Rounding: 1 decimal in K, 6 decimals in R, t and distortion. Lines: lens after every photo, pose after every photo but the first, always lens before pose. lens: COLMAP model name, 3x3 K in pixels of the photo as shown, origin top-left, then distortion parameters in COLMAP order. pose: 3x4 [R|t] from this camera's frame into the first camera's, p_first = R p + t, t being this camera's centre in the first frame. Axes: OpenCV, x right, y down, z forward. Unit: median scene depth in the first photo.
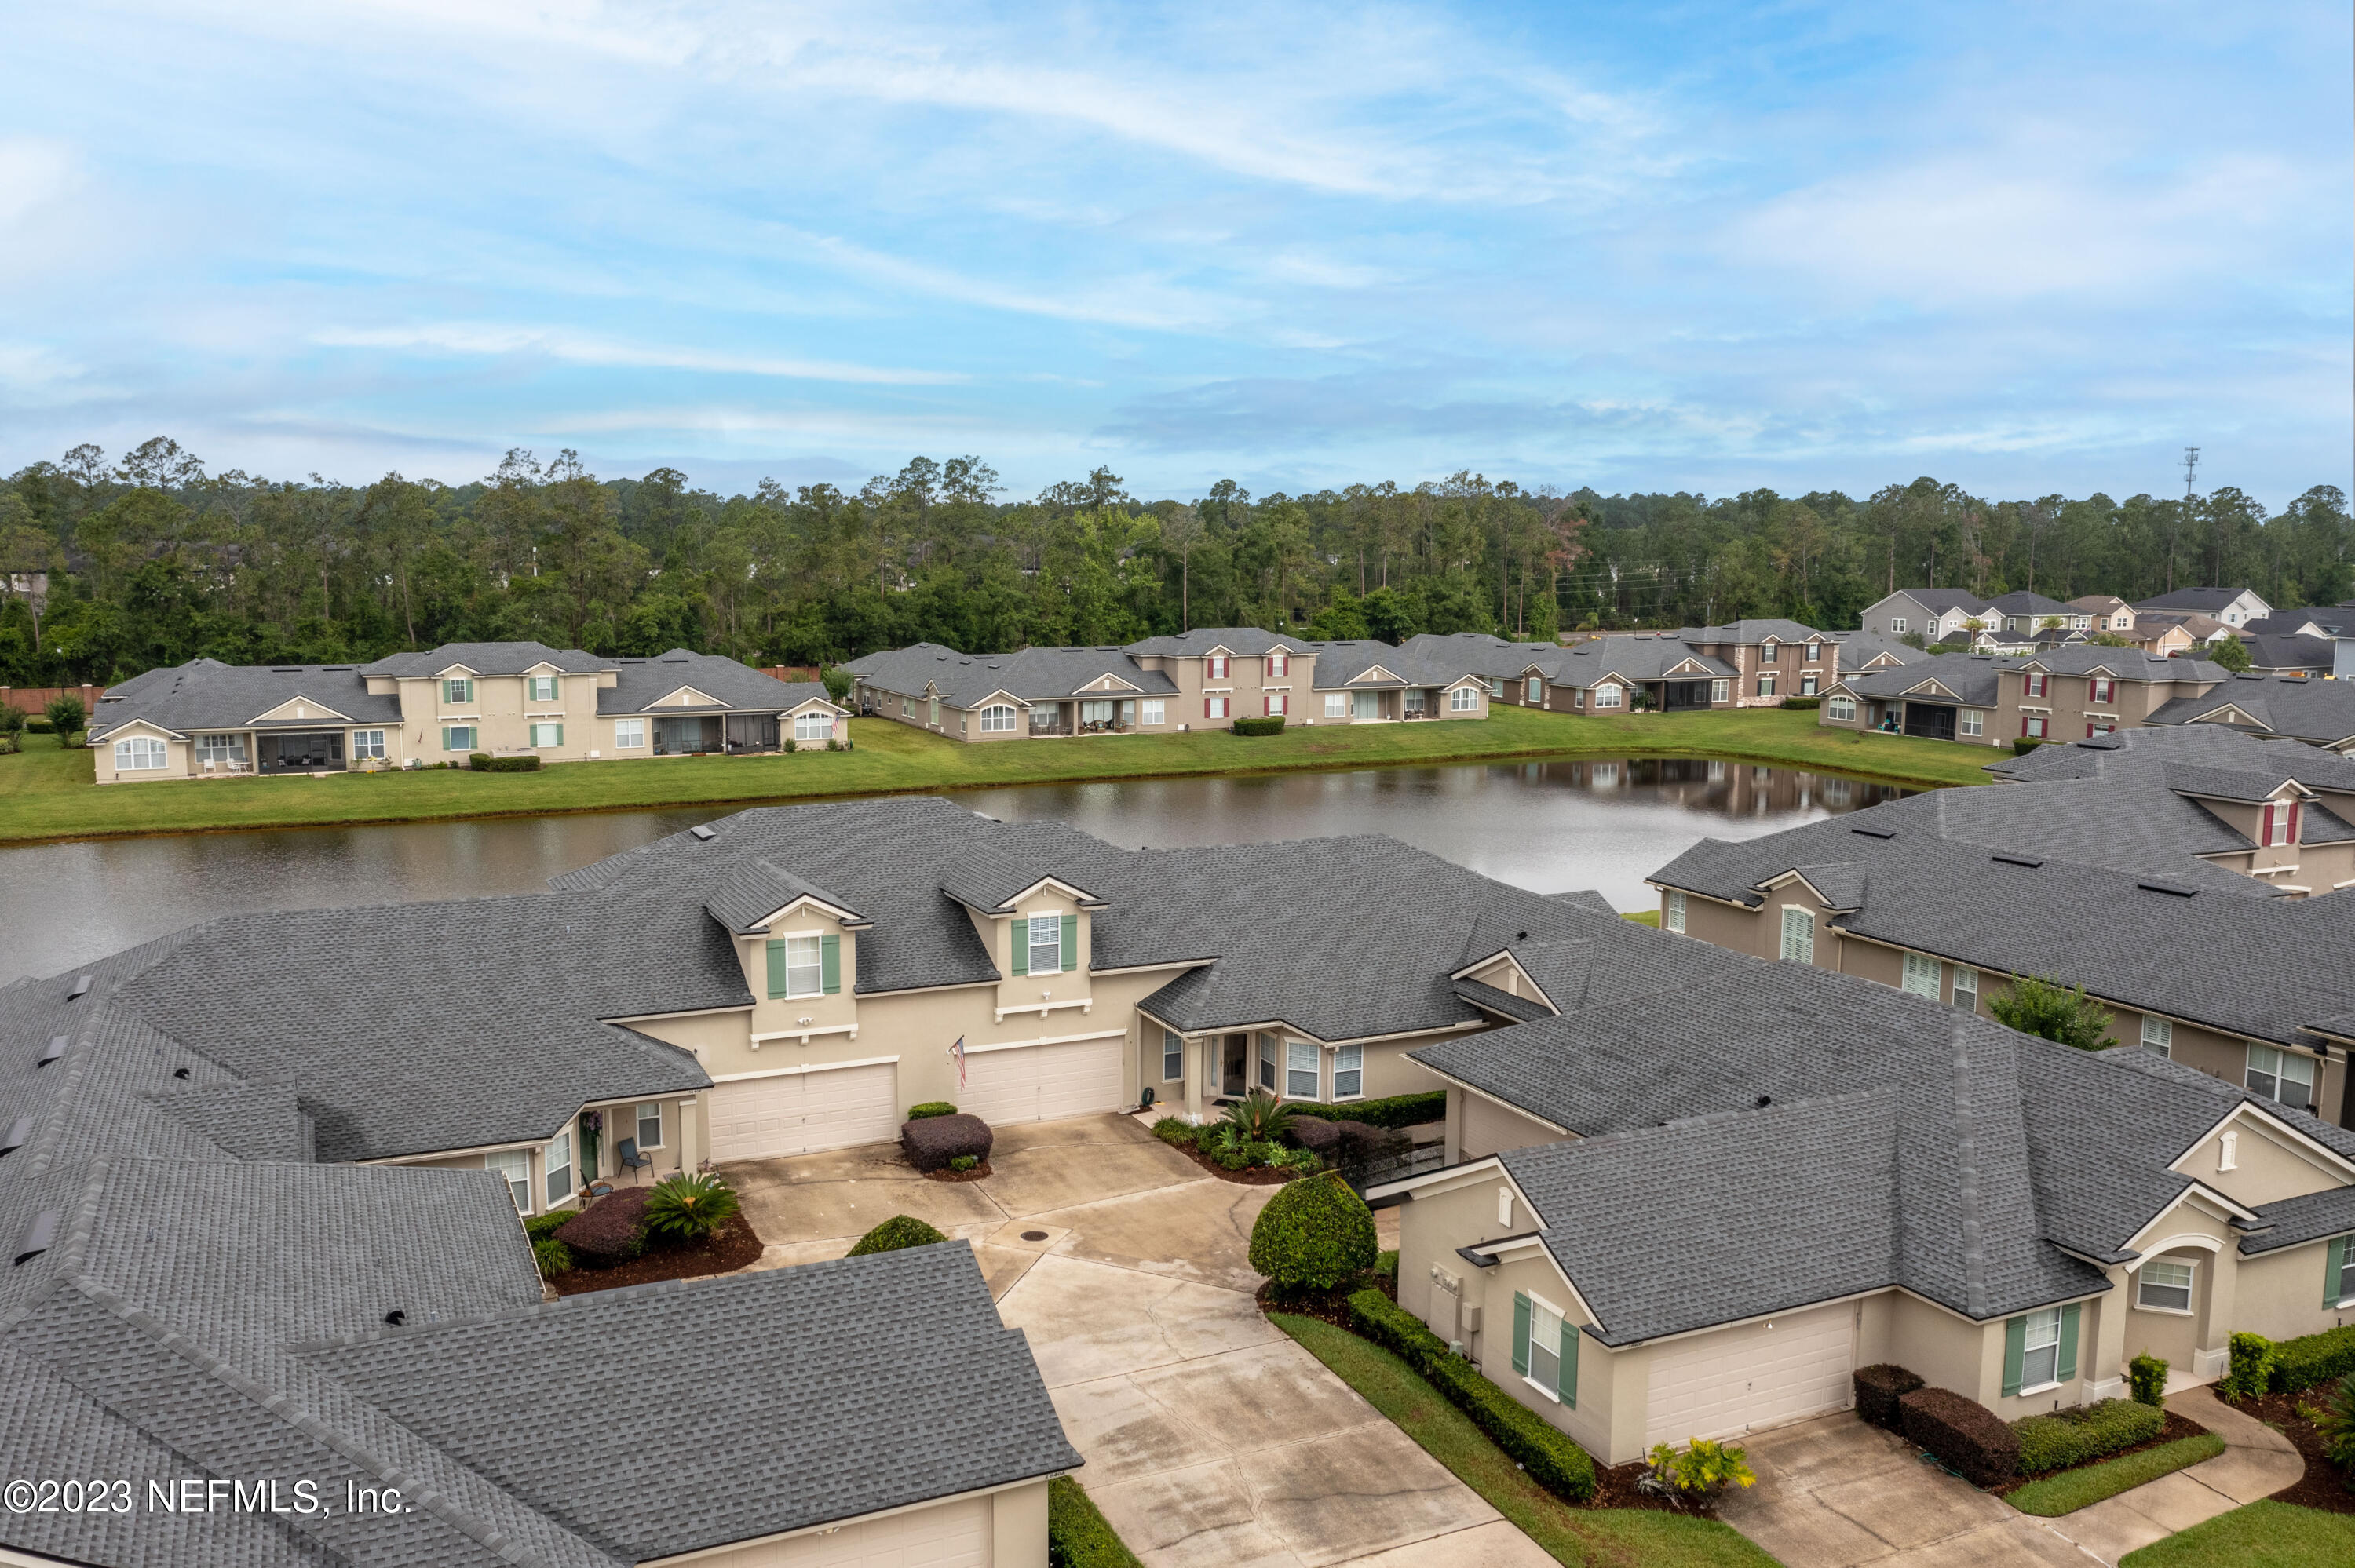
lens RADIAL K [[1858.6, 0, 1170.3], [0, 1858.6, 791.8], [0, 0, 1]] dist [-0.033926, 0.065698]
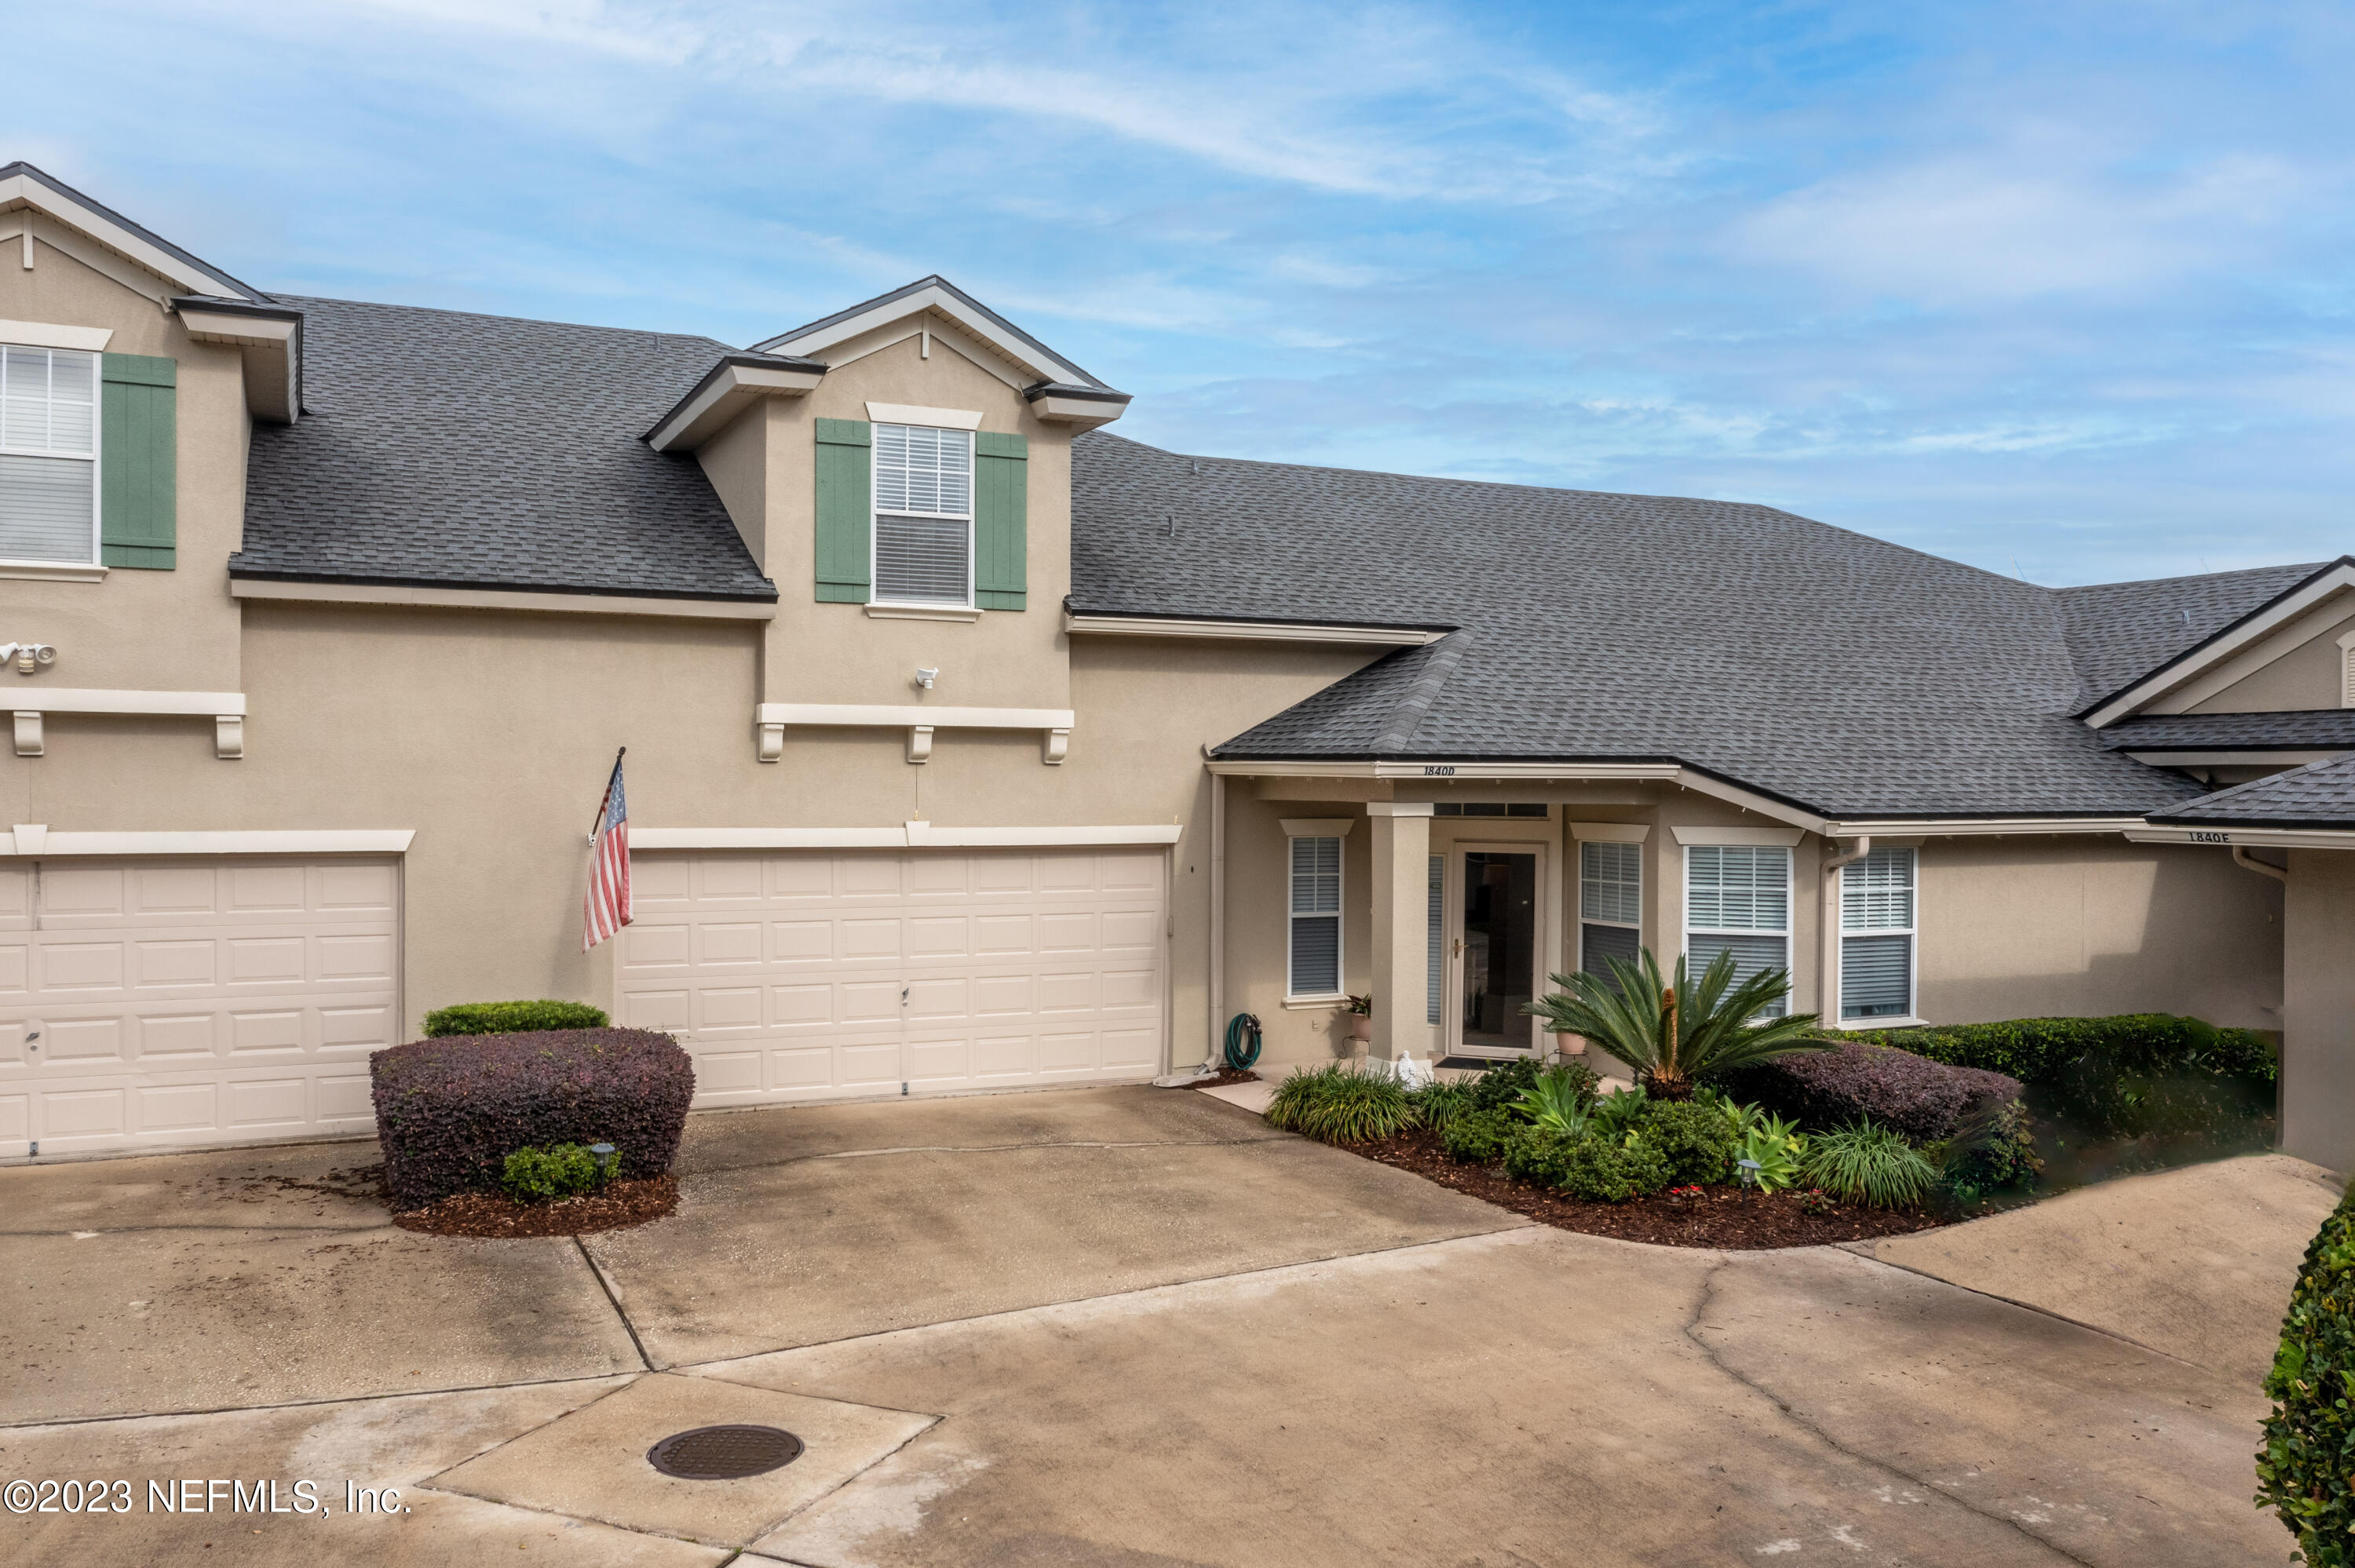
lens RADIAL K [[1858.6, 0, 1170.3], [0, 1858.6, 791.8], [0, 0, 1]] dist [-0.033926, 0.065698]
pose [[0.999980, -0.001818, -0.006006, -0.023640], [0.001018, 0.991415, -0.130748, 0.168404], [0.006193, 0.130739, 0.991397, 0.686206]]
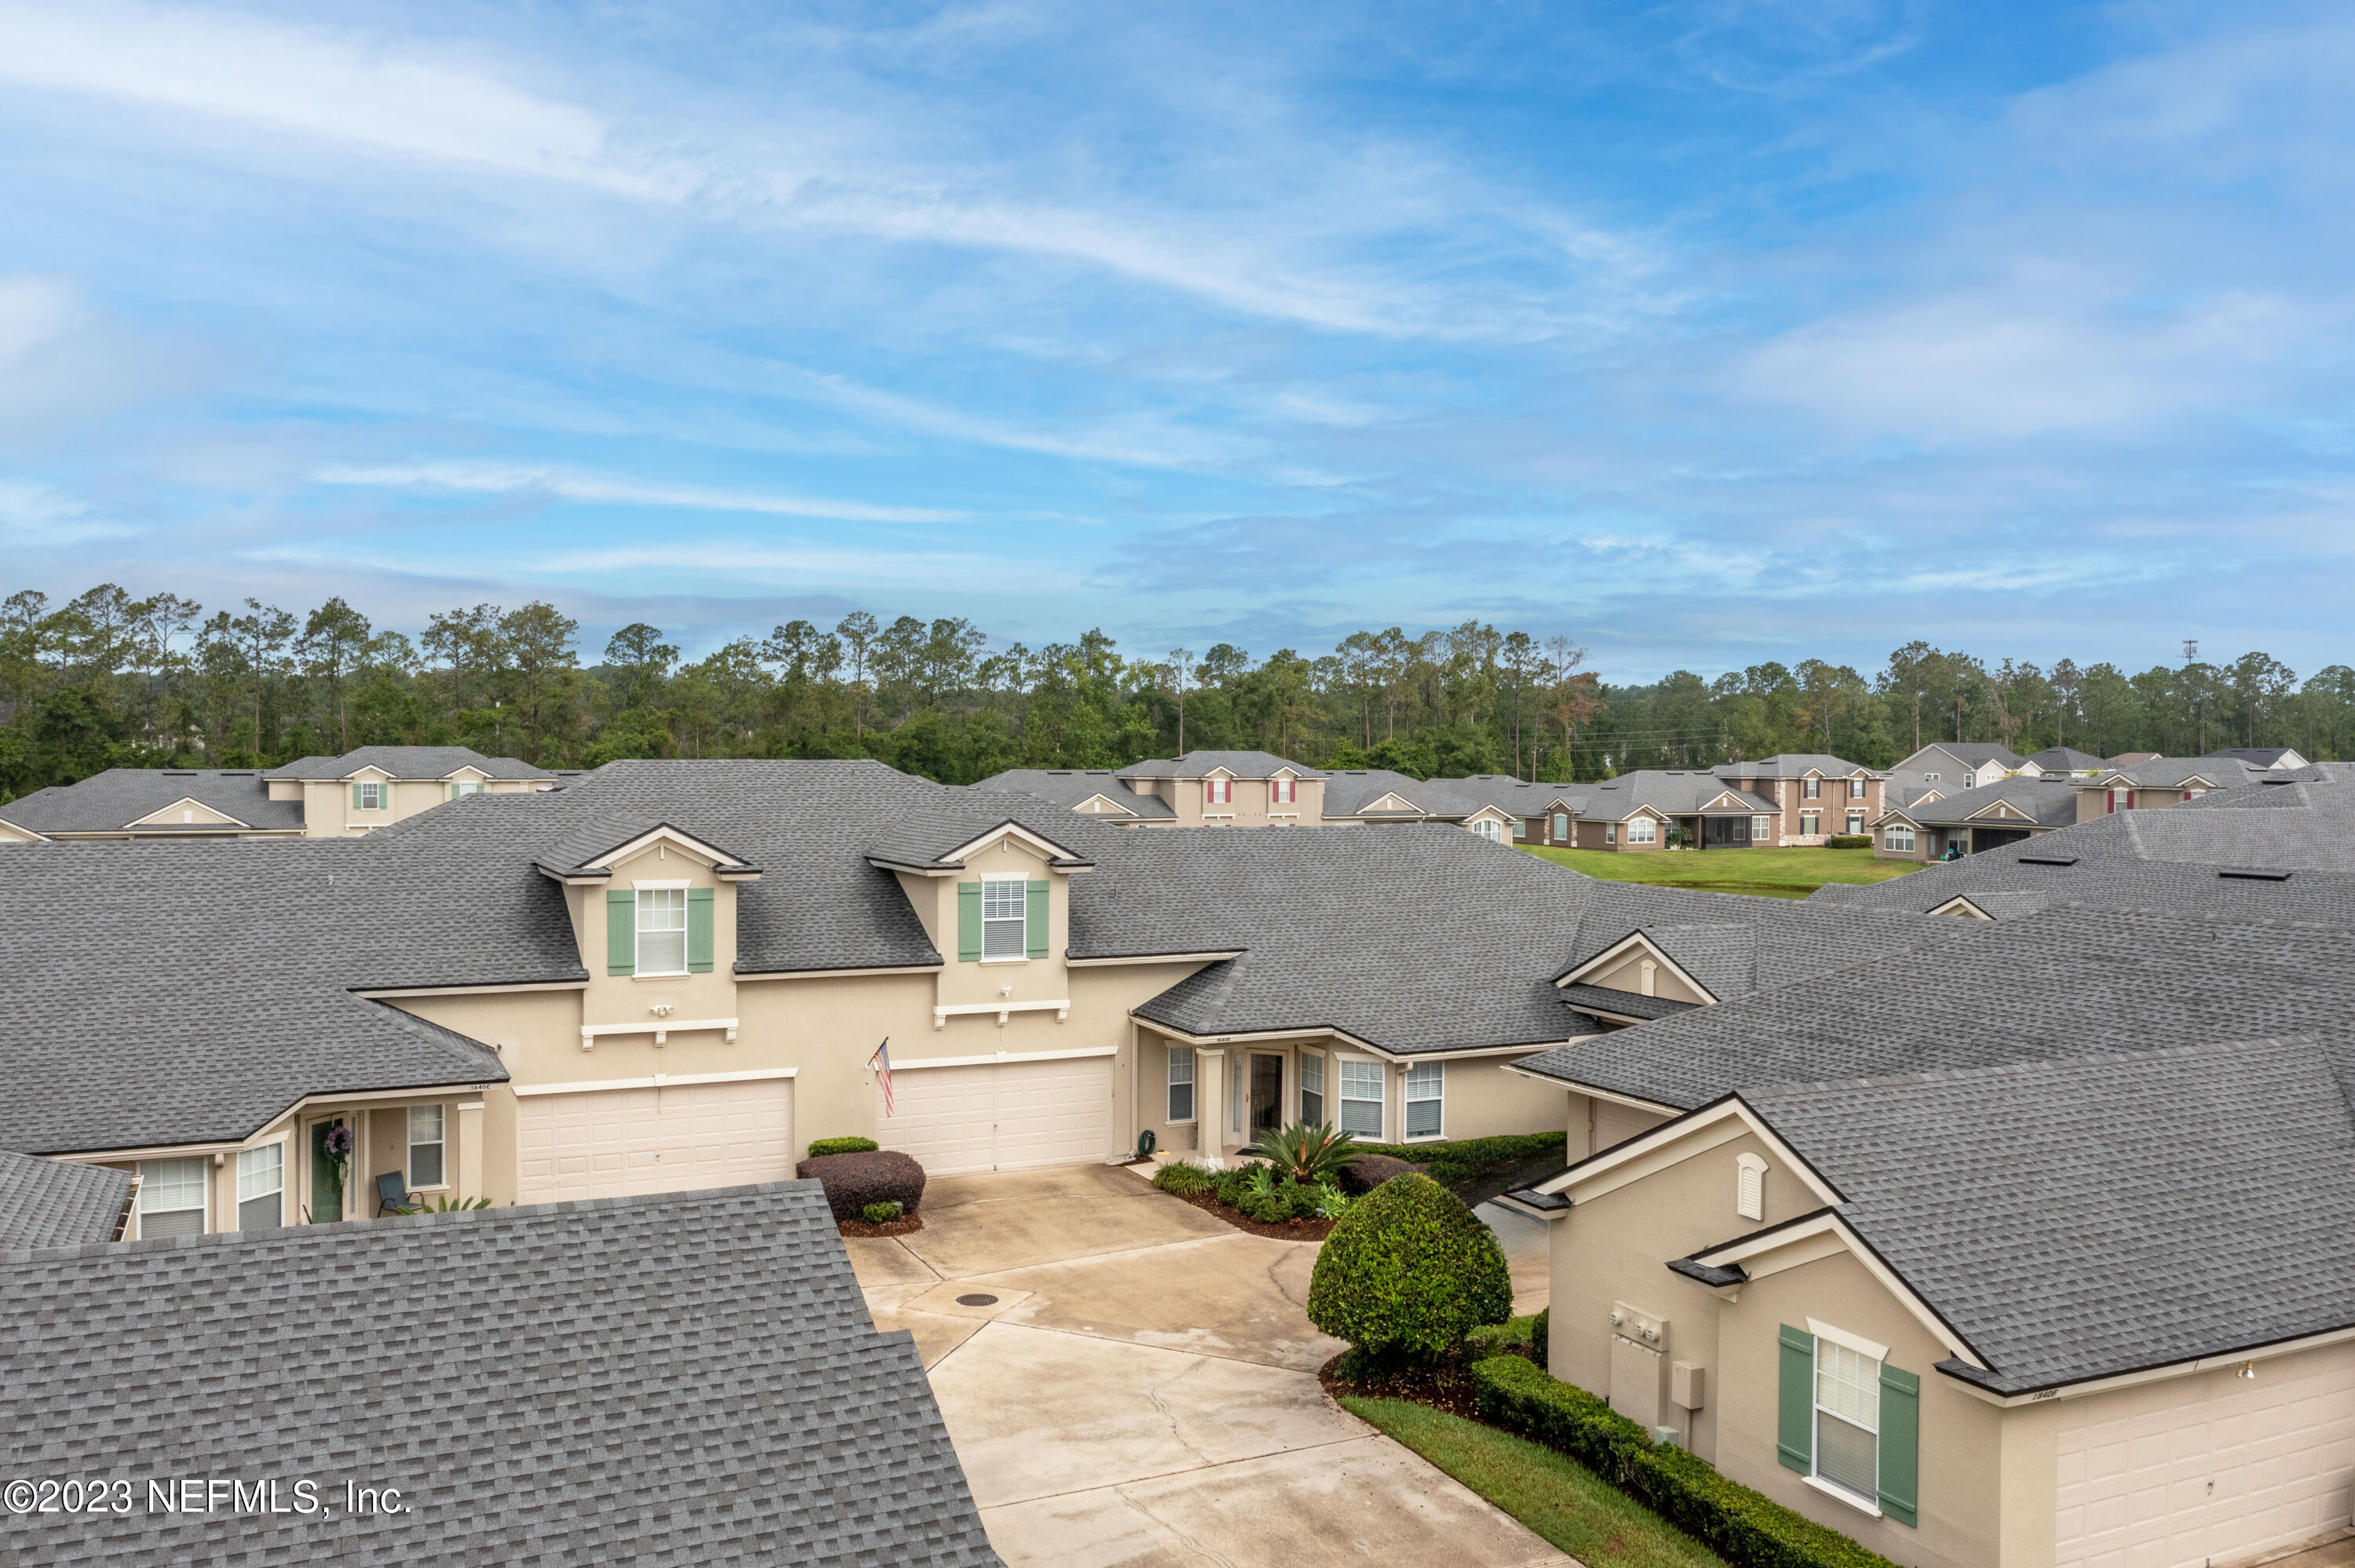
lens RADIAL K [[1858.6, 0, 1170.3], [0, 1858.6, 791.8], [0, 0, 1]] dist [-0.033926, 0.065698]
pose [[0.999991, -0.000696, 0.004103, -0.005848], [0.001166, 0.993298, -0.115572, 0.115184], [-0.003995, 0.115576, 0.993291, 0.272271]]
